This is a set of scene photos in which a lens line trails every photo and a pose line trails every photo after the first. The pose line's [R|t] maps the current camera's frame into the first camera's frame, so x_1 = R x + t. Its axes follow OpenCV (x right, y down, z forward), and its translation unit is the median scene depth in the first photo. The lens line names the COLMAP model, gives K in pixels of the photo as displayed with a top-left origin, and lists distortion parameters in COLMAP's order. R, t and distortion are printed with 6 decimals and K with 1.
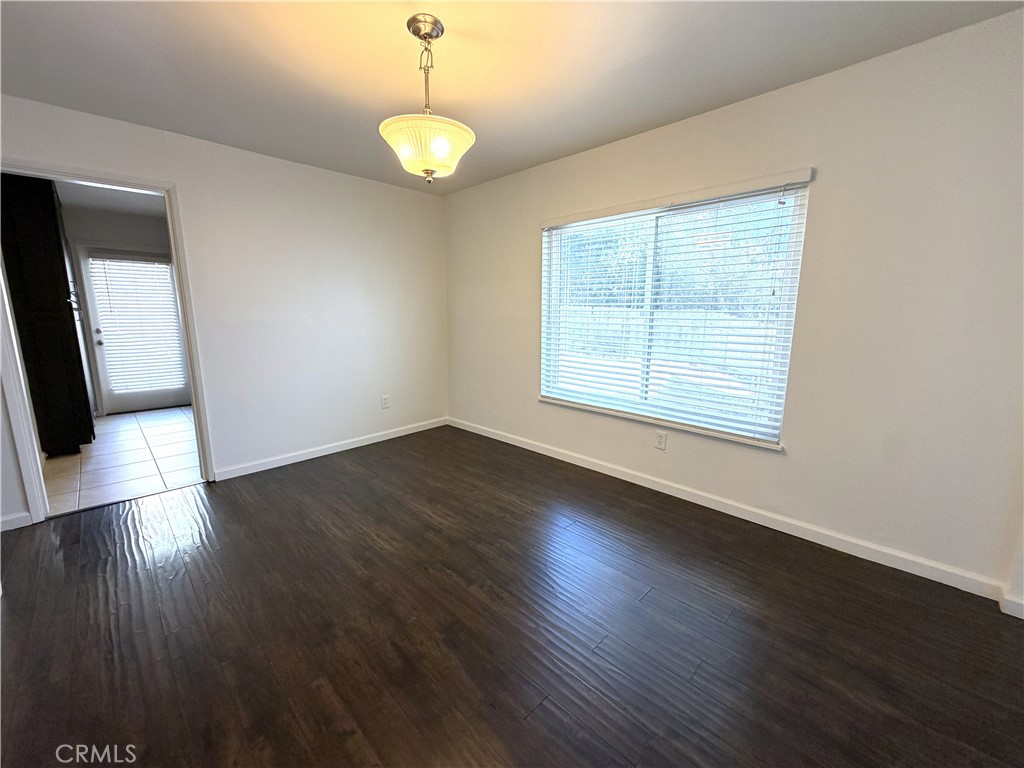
lens RADIAL K [[409.9, 0, 507.2], [0, 409.9, 384.1], [0, 0, 1]] dist [-0.001675, -0.000068]
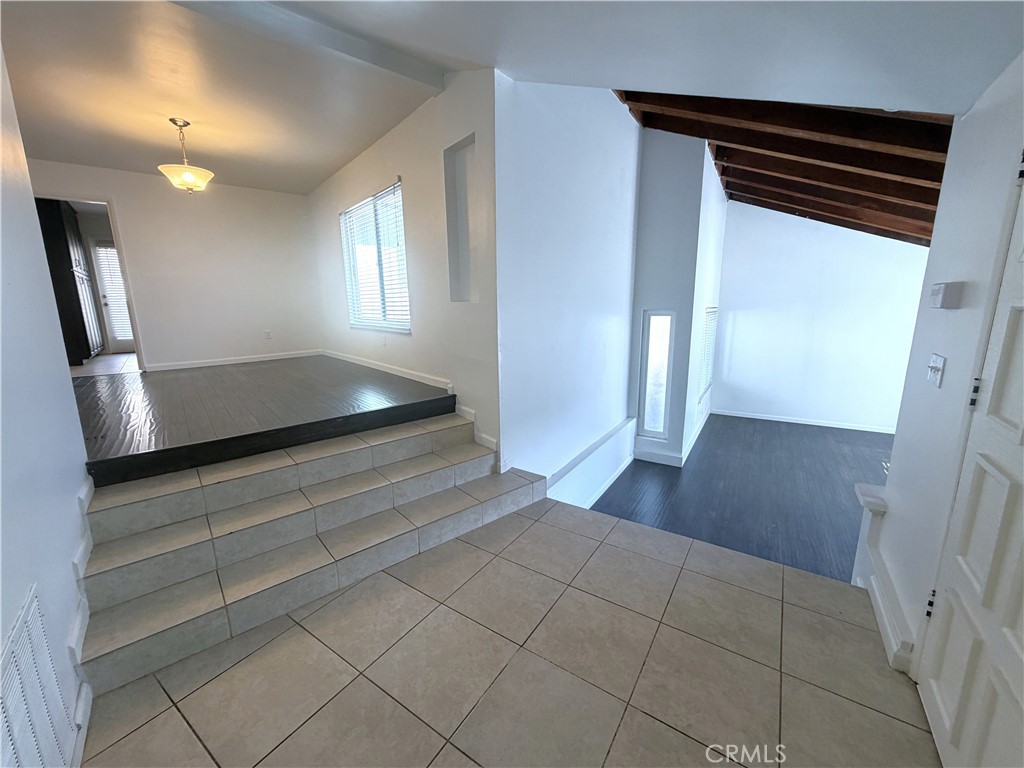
lens RADIAL K [[409.9, 0, 507.2], [0, 409.9, 384.1], [0, 0, 1]] dist [-0.001675, -0.000068]
pose [[0.995756, -0.005663, -0.091859, 0.691761], [0.008349, 0.999548, 0.028878, 0.184226], [0.091654, -0.029522, 0.995353, -0.414644]]
